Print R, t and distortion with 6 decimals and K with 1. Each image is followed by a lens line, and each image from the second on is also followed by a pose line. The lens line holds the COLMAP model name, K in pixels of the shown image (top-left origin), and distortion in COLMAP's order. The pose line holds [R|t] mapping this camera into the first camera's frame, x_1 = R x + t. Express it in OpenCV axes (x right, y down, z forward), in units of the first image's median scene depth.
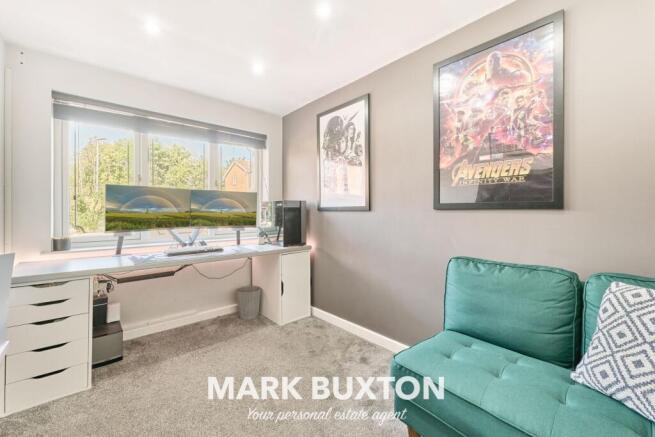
lens RADIAL K [[266.5, 0, 327.5], [0, 266.5, 213.1], [0, 0, 1]] dist [-0.002253, -0.000646]
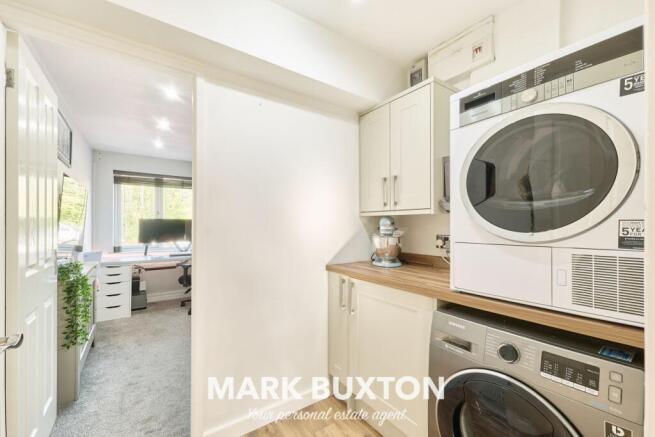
lens RADIAL K [[266.5, 0, 327.3], [0, 266.5, 223.6], [0, 0, 1]] dist [-0.002253, -0.000646]
pose [[0.994385, -0.003064, -0.105783, 0.746895], [0.002014, 0.999948, -0.010036, -0.048412], [0.105808, 0.009767, 0.994339, -0.793140]]
